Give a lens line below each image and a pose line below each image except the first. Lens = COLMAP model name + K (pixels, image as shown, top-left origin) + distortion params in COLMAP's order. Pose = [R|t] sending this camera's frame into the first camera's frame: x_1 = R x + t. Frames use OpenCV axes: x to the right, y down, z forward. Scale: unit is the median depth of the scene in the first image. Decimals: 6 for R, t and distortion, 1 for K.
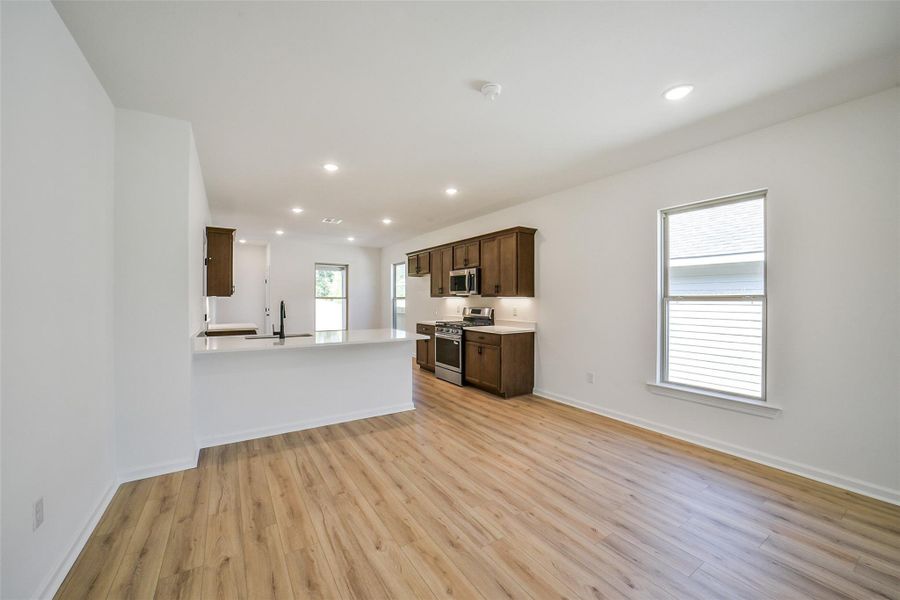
lens RADIAL K [[348.1, 0, 450.0], [0, 348.1, 300.0], [0, 0, 1]] dist [-0.012354, 0.000195]
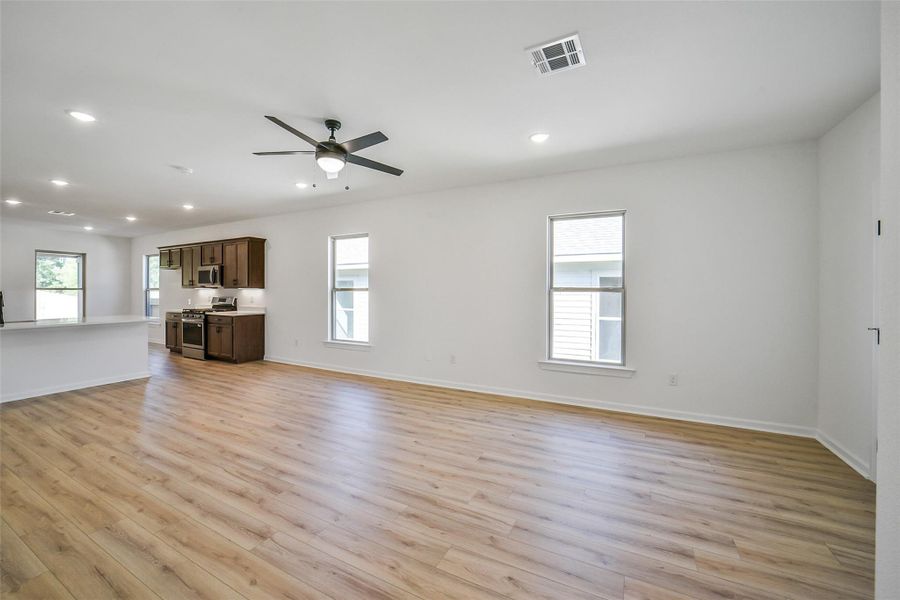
lens RADIAL K [[353.5, 0, 441.1], [0, 353.5, 289.7], [0, 0, 1]] dist [-0.011962, 0.000455]
pose [[0.878217, -0.001542, 0.478260, 0.183490], [0.002798, 0.999994, -0.001913, 0.000725], [-0.478254, 0.003019, 0.878216, -0.530851]]
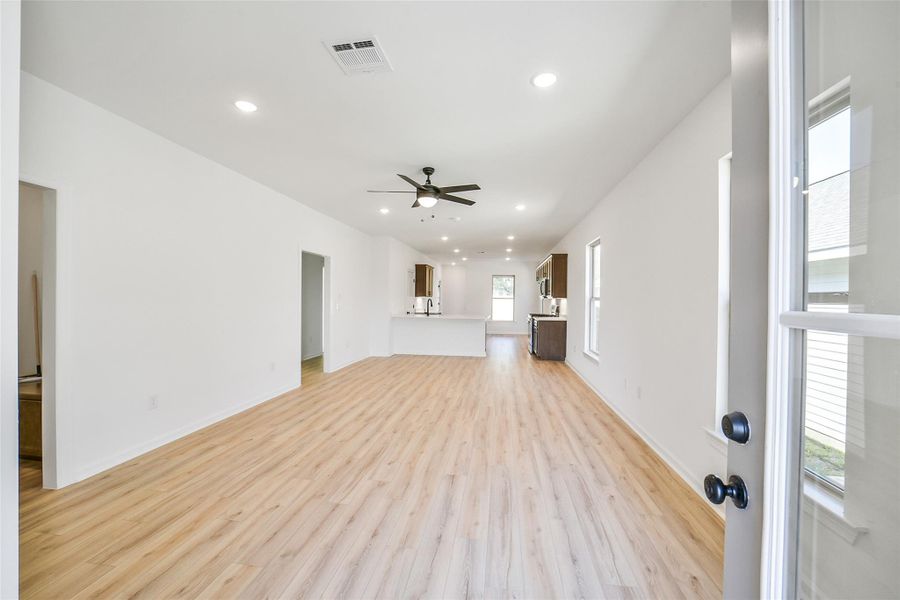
lens RADIAL K [[348.1, 0, 450.0], [0, 348.1, 300.0], [0, 0, 1]] dist [-0.012354, 0.000195]
pose [[0.751003, 0.003762, -0.660288, 0.843311], [-0.002857, 0.999993, 0.002449, 0.003891], [0.660292, 0.000047, 0.751009, -0.461059]]
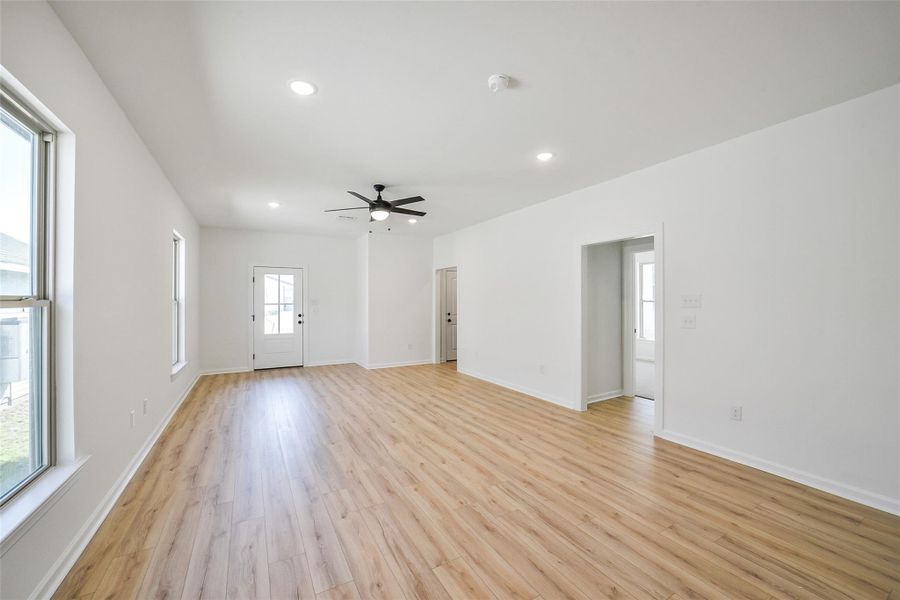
lens RADIAL K [[348.1, 0, 450.0], [0, 348.1, 300.0], [0, 0, 1]] dist [-0.012354, 0.000195]
pose [[-0.998540, -0.002142, 0.053973, 0.091943], [-0.002452, 0.999981, -0.005685, -0.002407], [-0.053959, -0.005809, -0.998526, 0.892823]]
